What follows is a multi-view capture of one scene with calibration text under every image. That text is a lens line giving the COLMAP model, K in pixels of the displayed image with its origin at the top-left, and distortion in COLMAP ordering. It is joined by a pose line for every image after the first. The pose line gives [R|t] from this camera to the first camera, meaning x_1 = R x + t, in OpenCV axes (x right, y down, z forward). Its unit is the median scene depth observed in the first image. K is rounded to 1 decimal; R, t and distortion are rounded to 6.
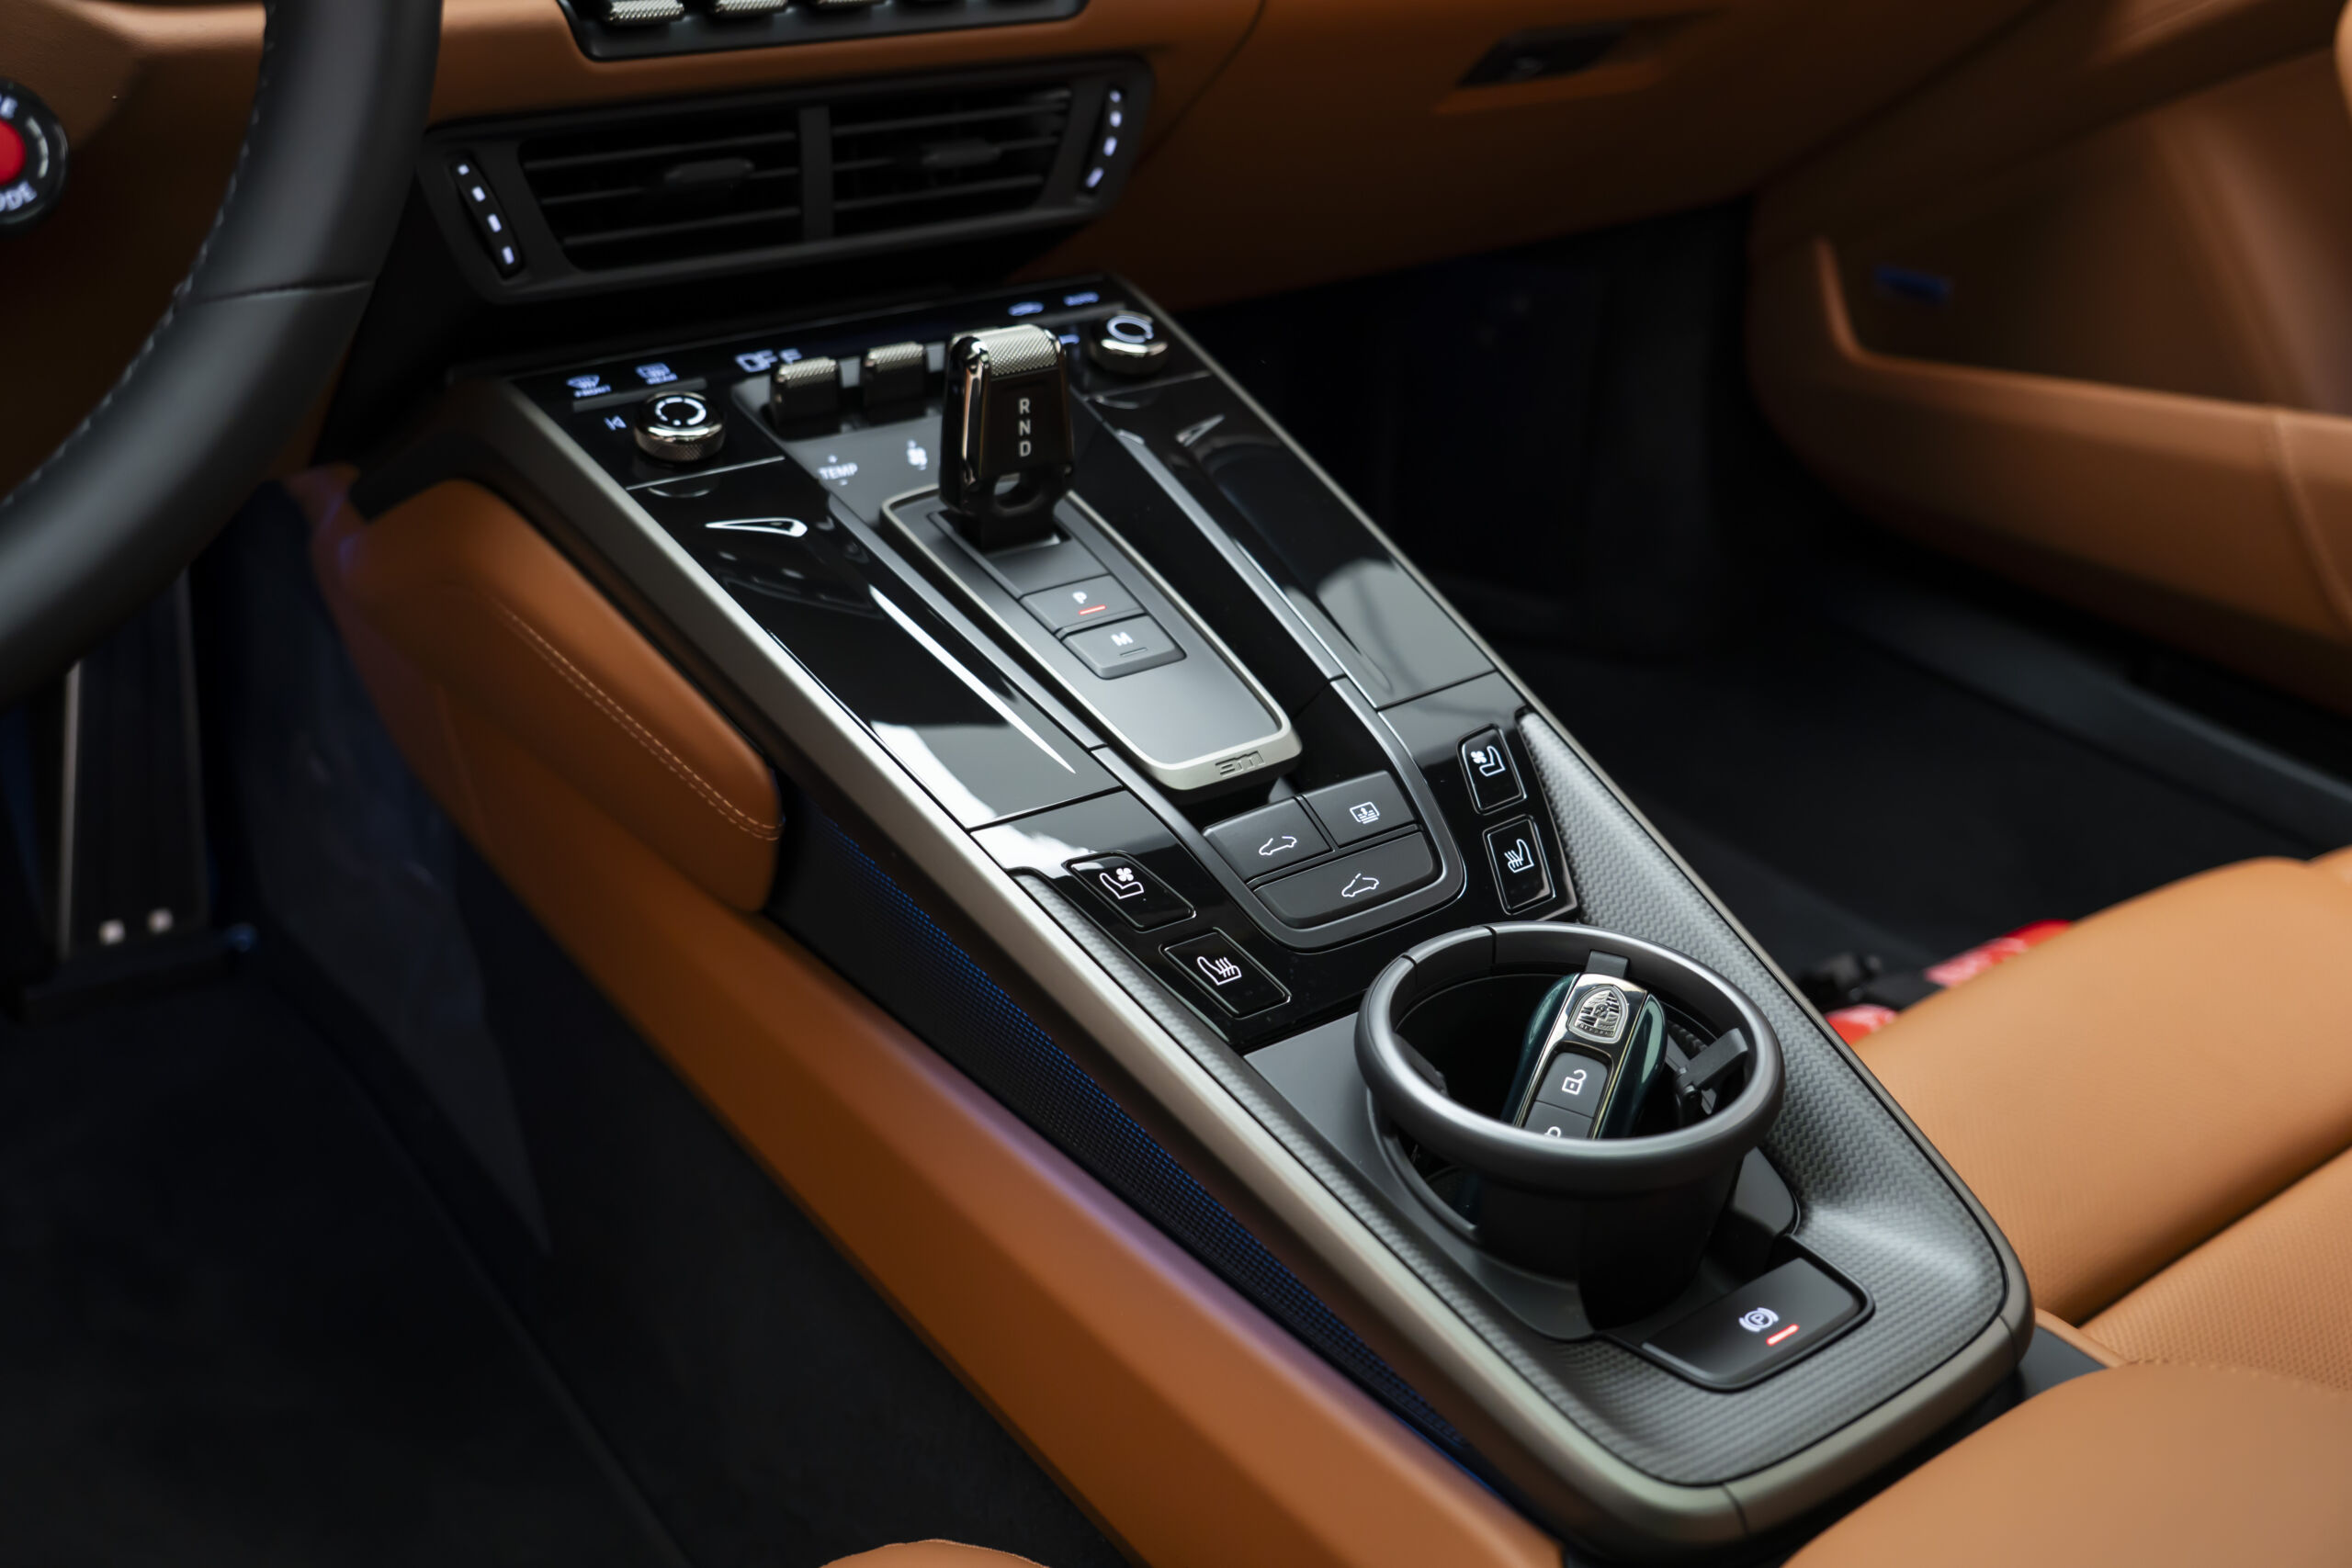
lens RADIAL K [[2321.6, 0, 1176.0], [0, 2321.6, 784.0], [0, 0, 1]] dist [-0.134768, 0.131708]
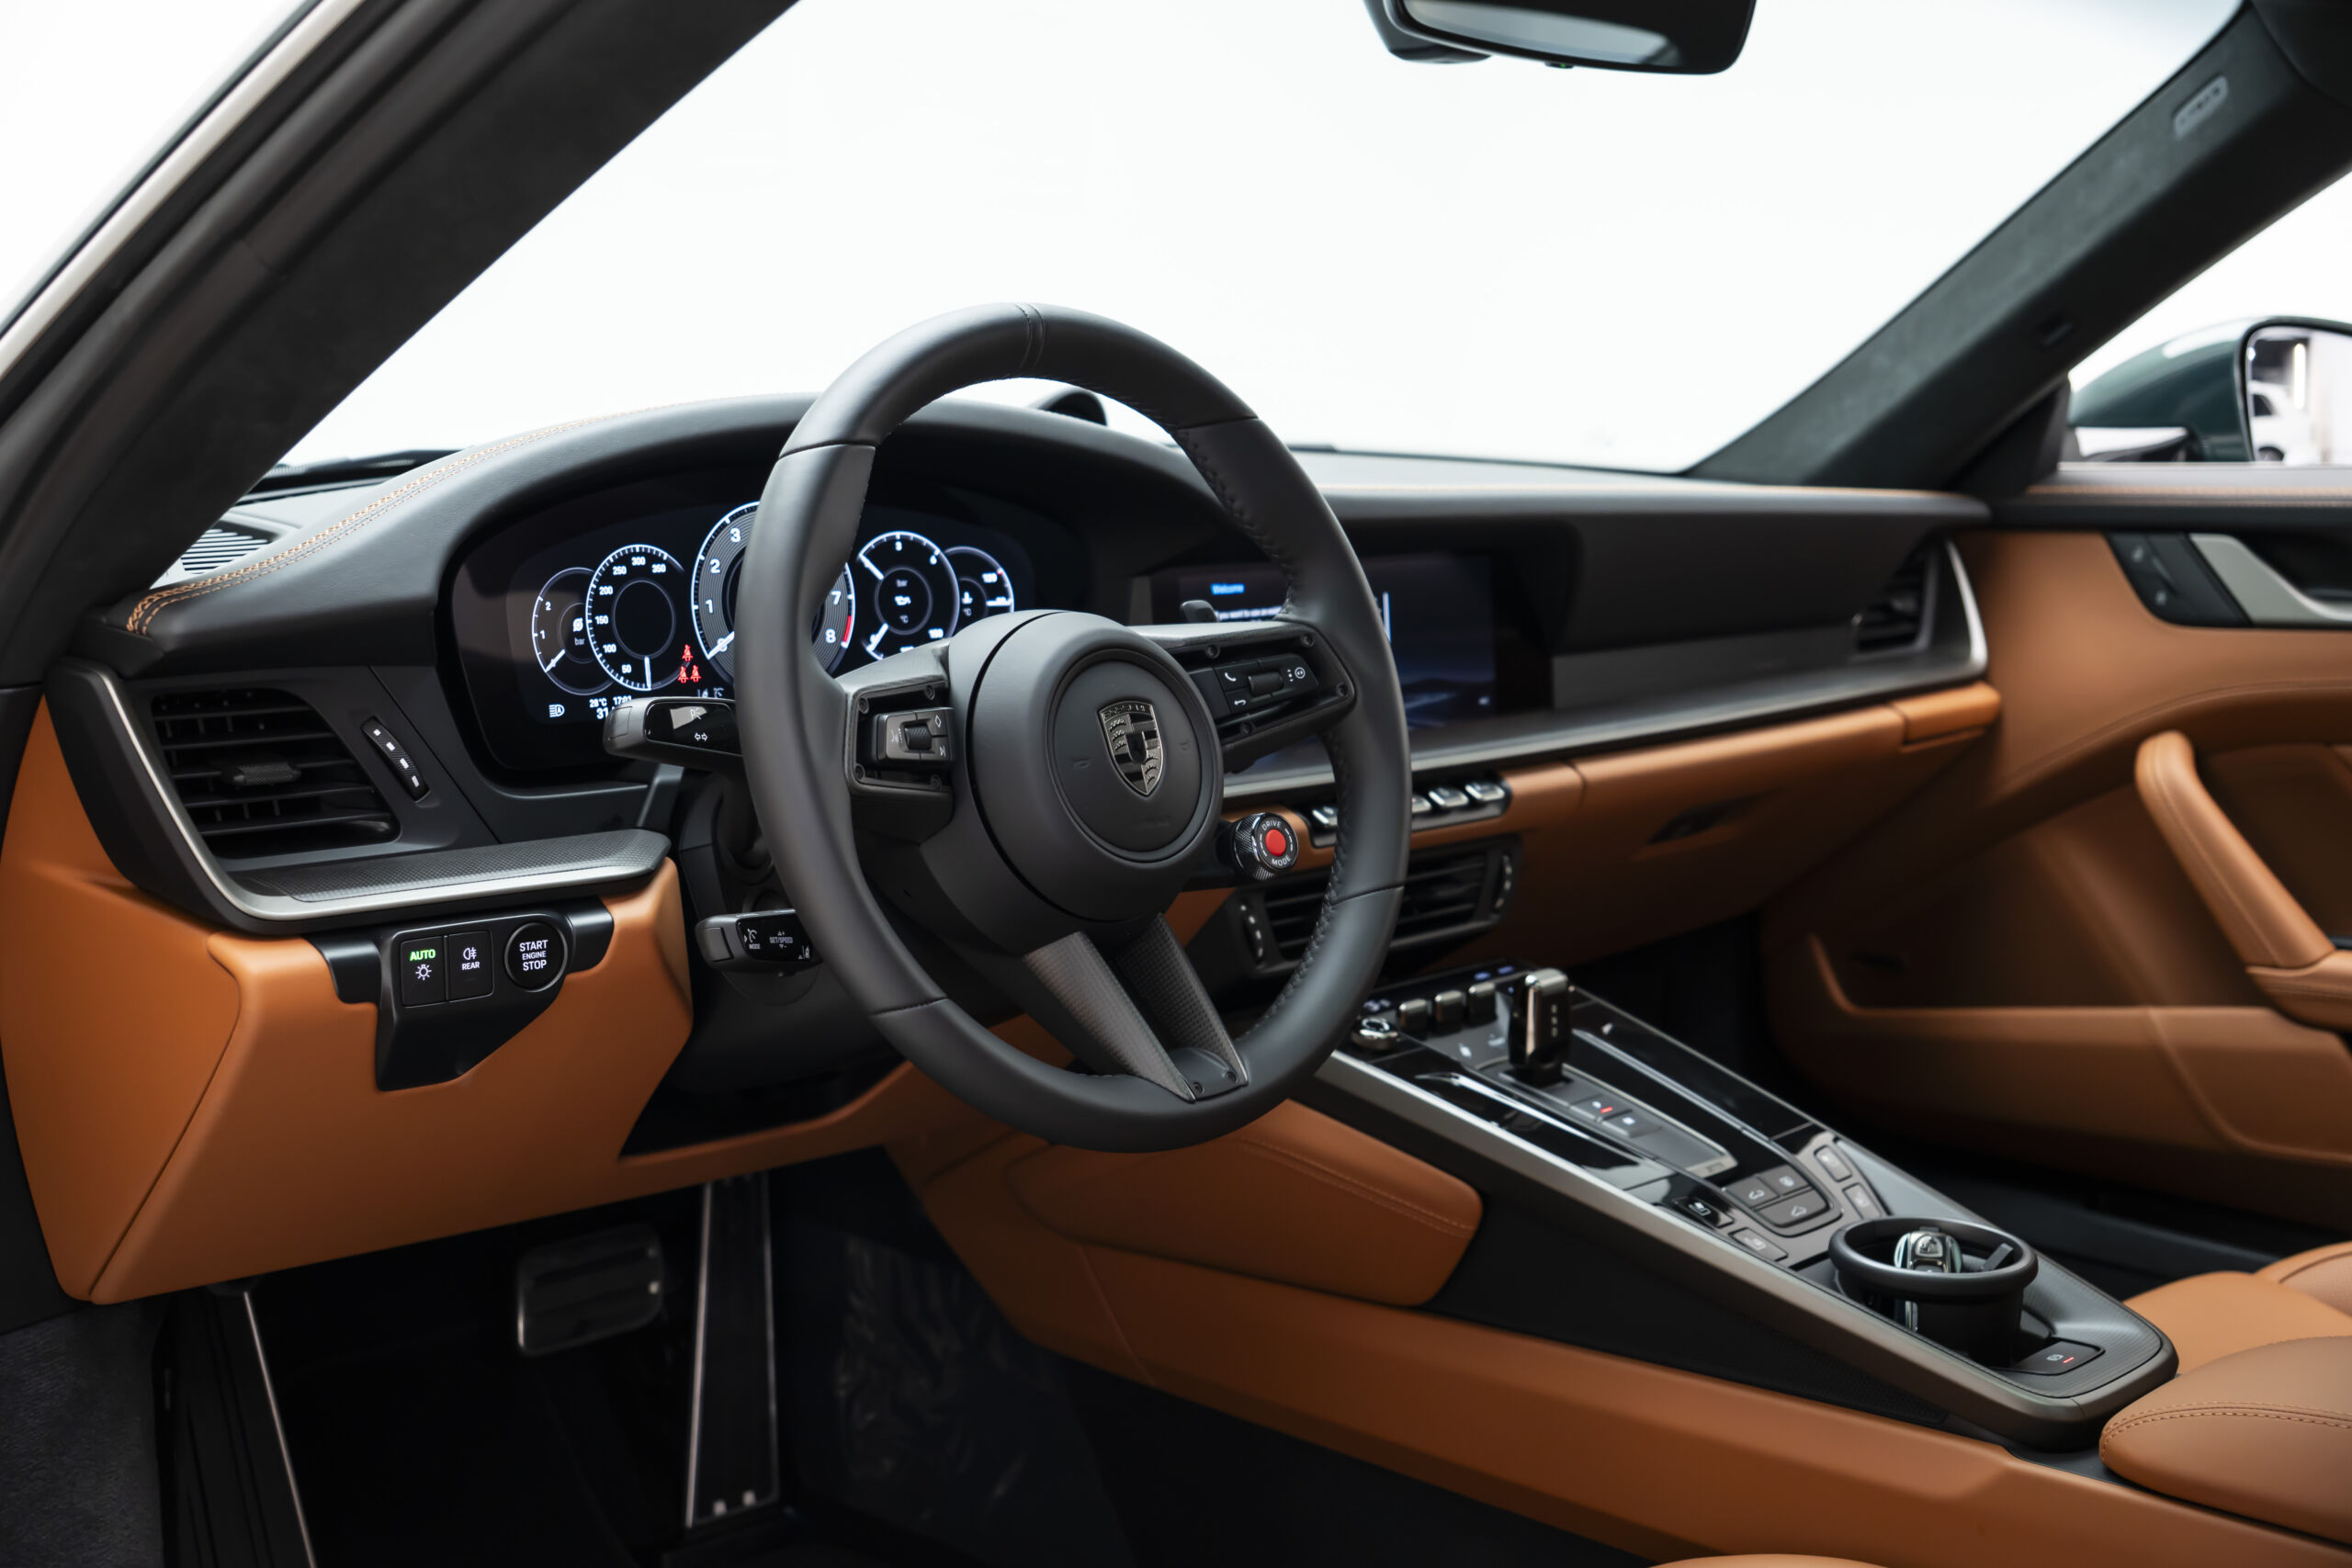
lens RADIAL K [[2655.7, 0, 1176.0], [0, 2655.7, 784.0], [0, 0, 1]] dist [-0.015483, -0.008146]
pose [[0.988276, -0.061793, 0.139618, -0.641180], [0.105027, 0.938857, -0.327899, 0.334407], [-0.110819, 0.338718, 0.934339, -1.036975]]
